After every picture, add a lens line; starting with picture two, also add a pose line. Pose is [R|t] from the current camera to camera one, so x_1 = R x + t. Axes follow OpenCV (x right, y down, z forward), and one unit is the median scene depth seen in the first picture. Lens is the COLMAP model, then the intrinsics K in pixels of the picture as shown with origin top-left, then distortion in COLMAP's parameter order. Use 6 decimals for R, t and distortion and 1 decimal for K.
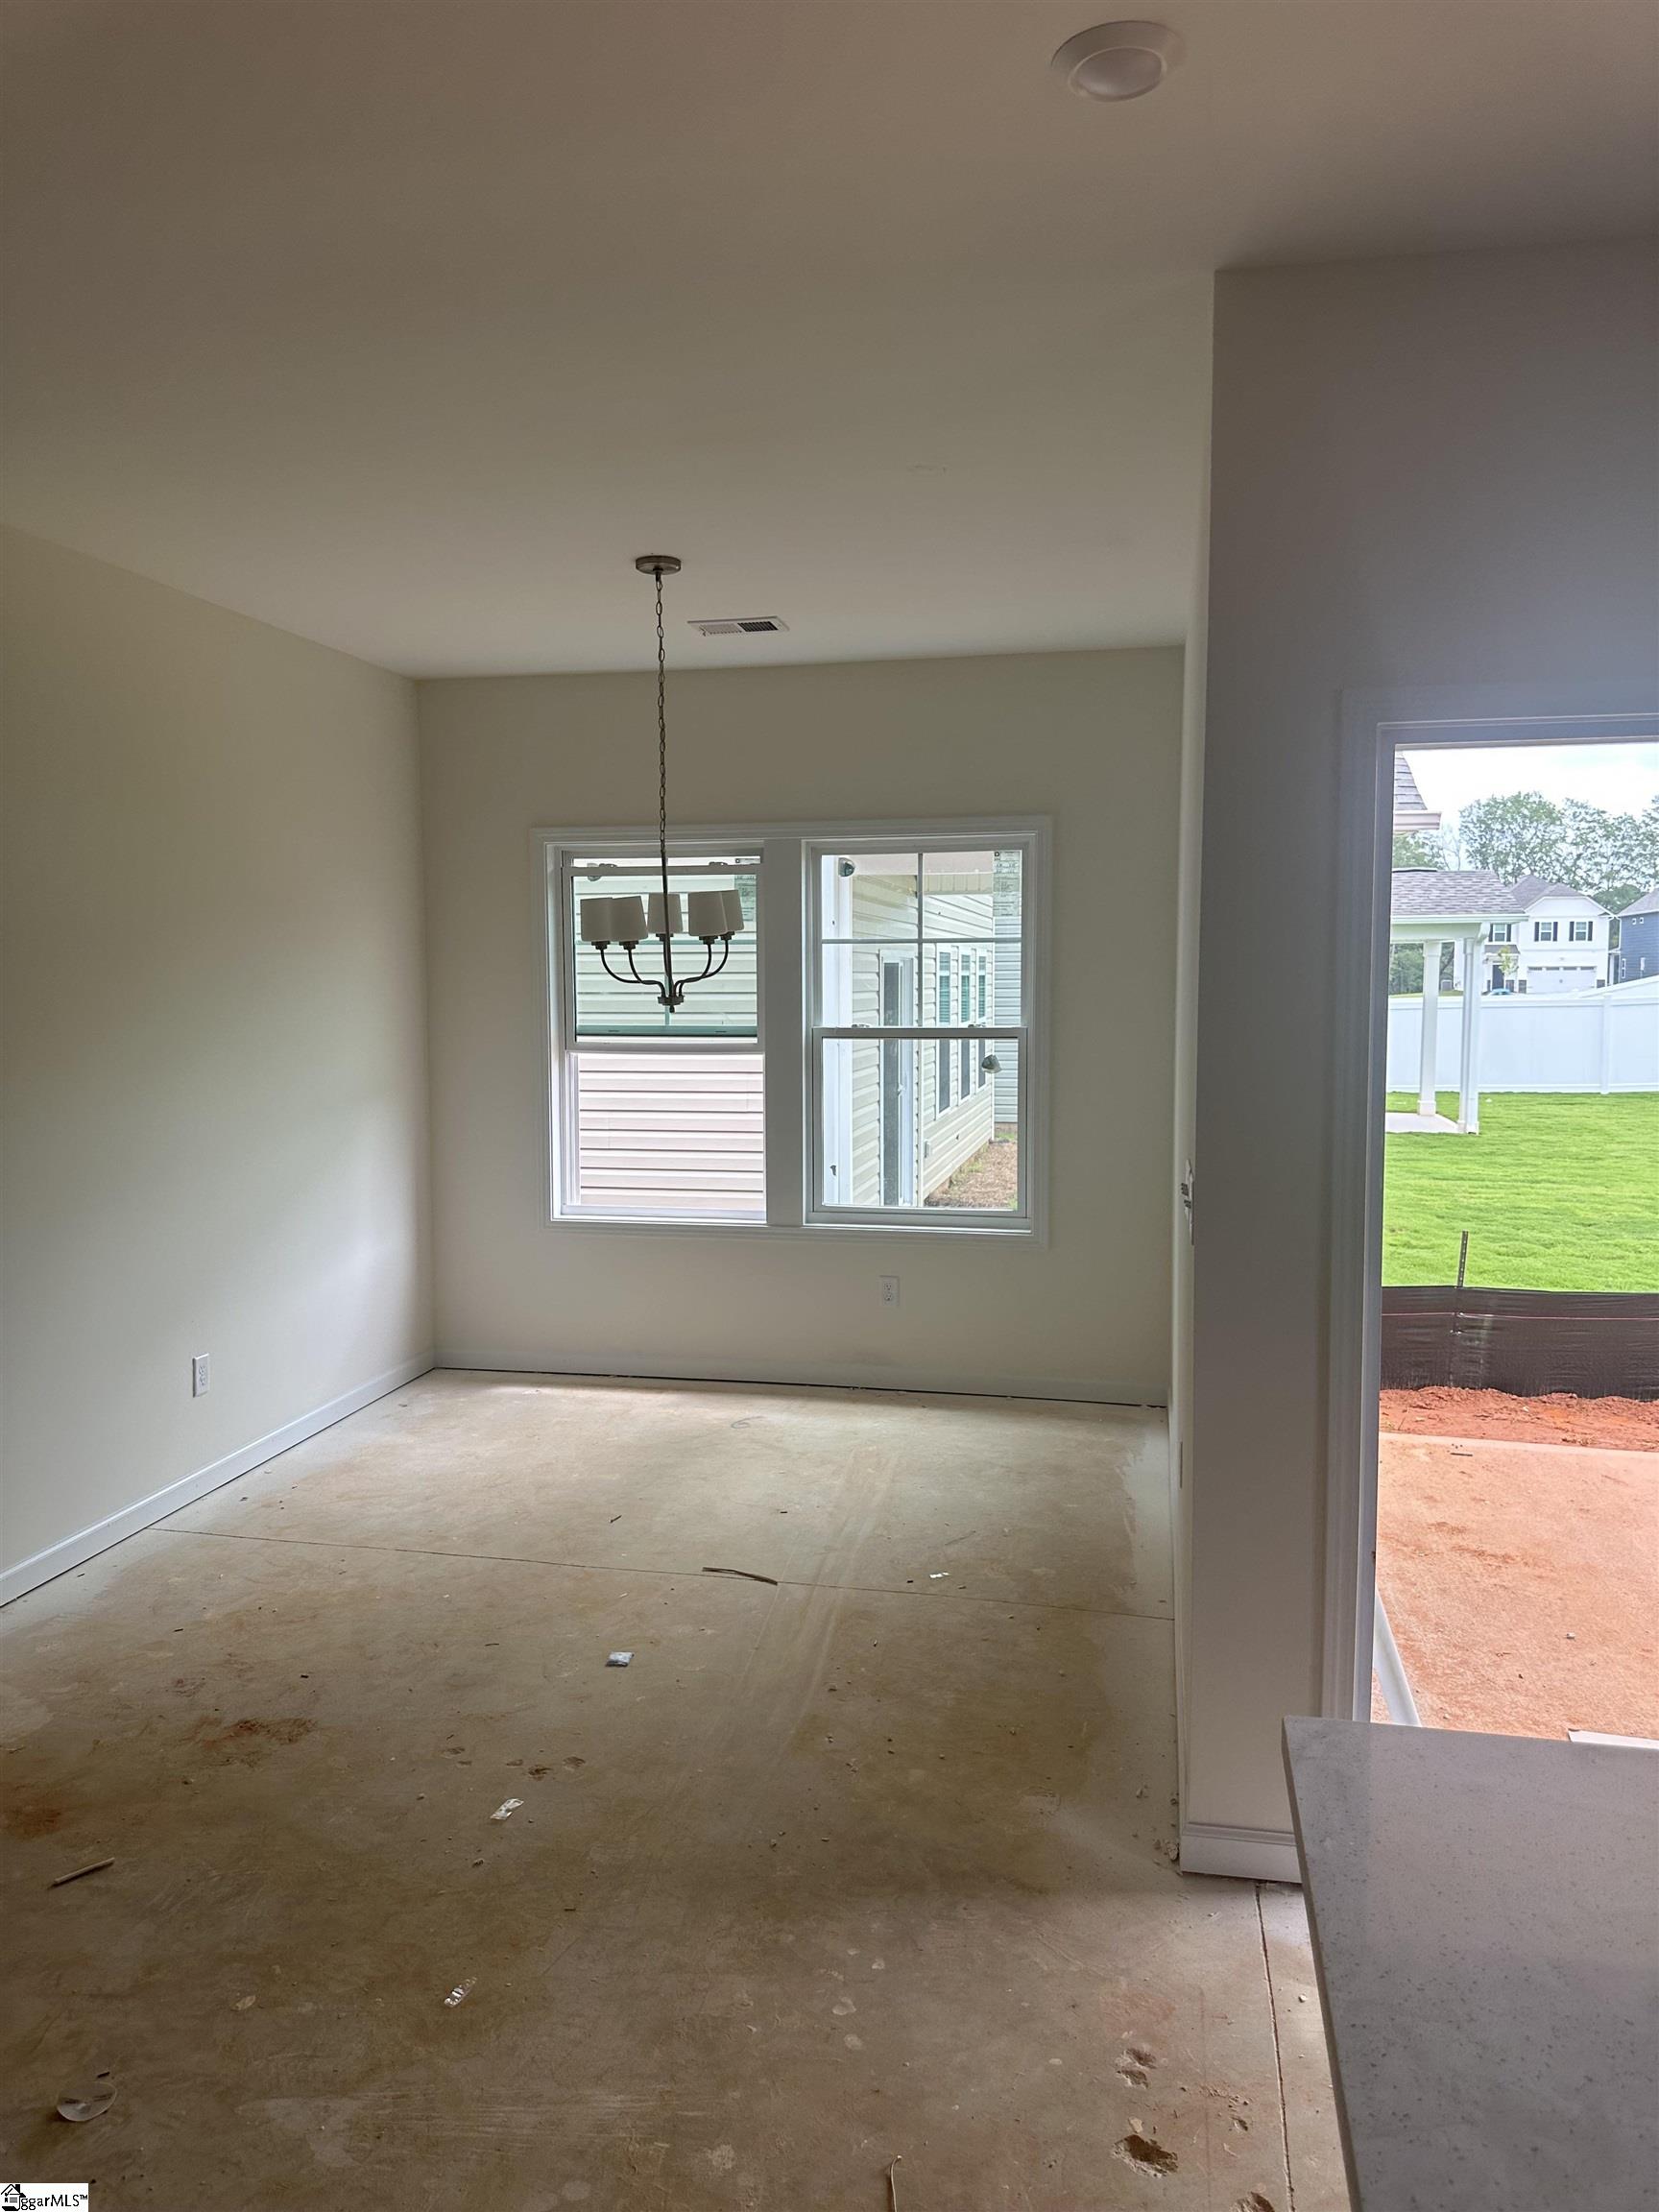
lens RADIAL K [[1570.2, 0, 822.1], [0, 1570.2, 1112.5], [0, 0, 1]] dist [0.077636, -0.094108]
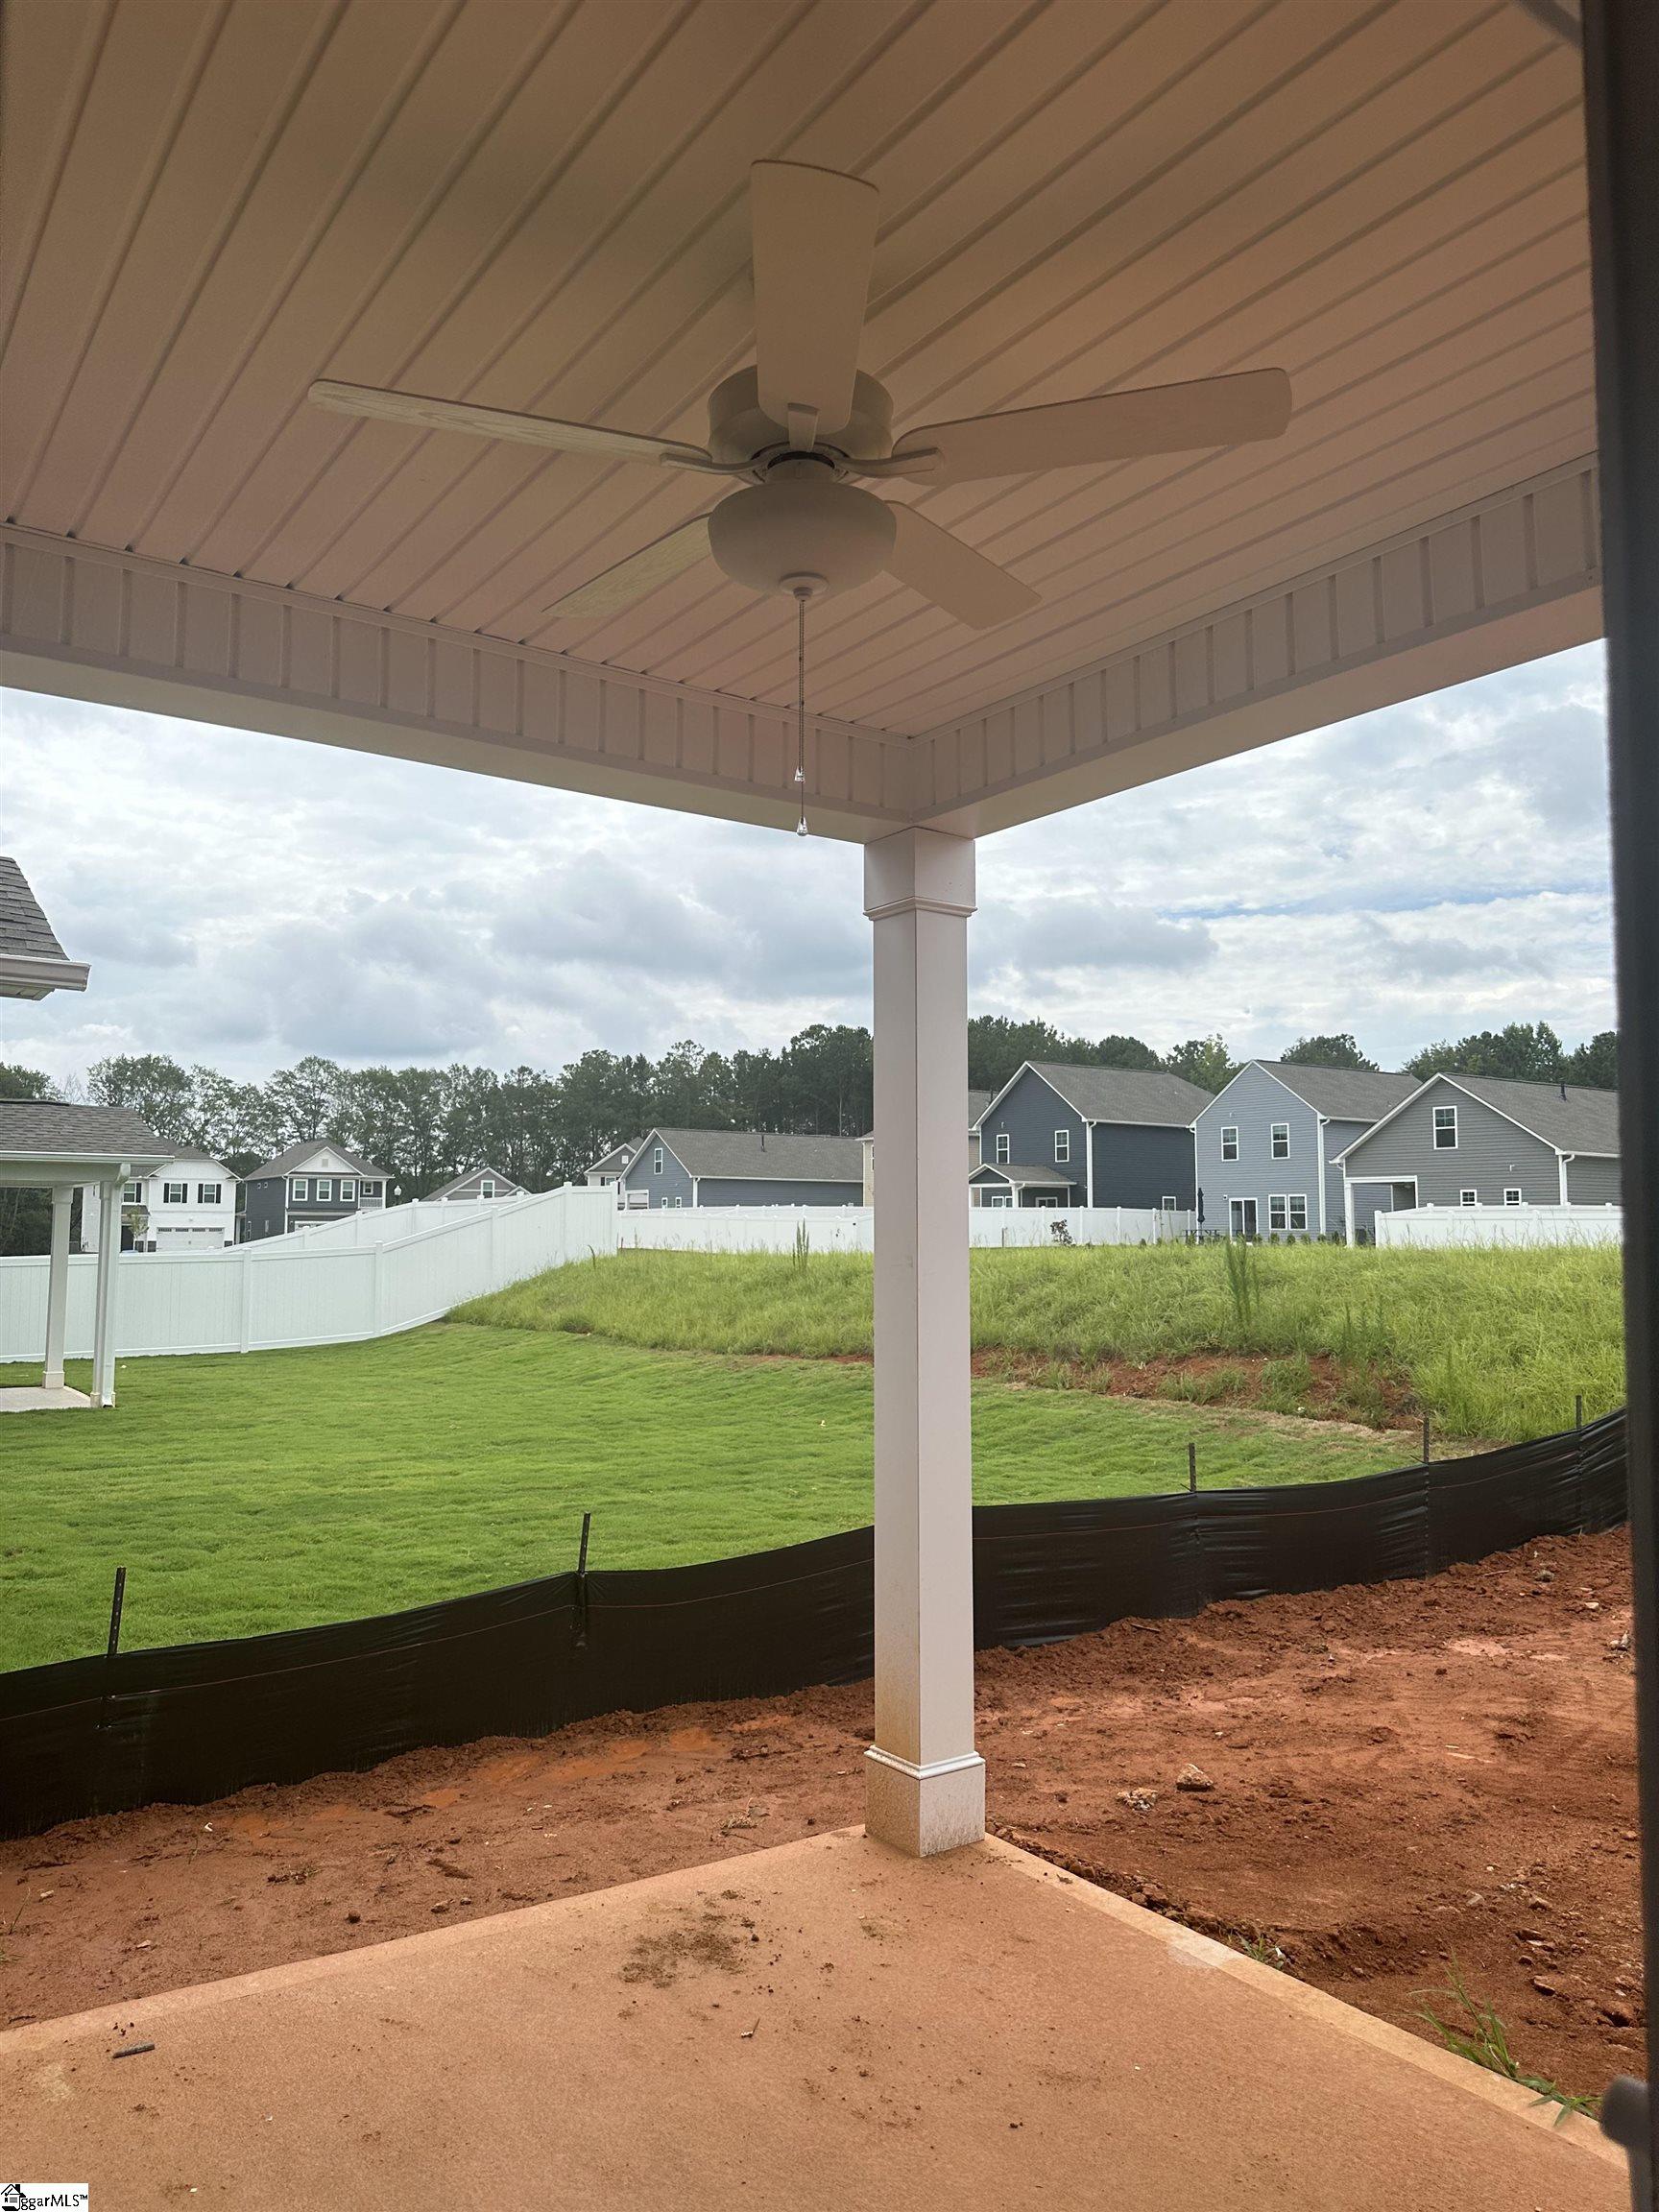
lens RADIAL K [[1570.2, 0, 828.8], [0, 1570.2, 1106.9], [0, 0, 1]] dist [0.077636, -0.094108]
pose [[0.684677, 0.067206, 0.725742, 0.039097], [0.055520, 0.988037, -0.143875, -0.001684], [-0.726729, 0.138801, 0.672755, 0.109586]]
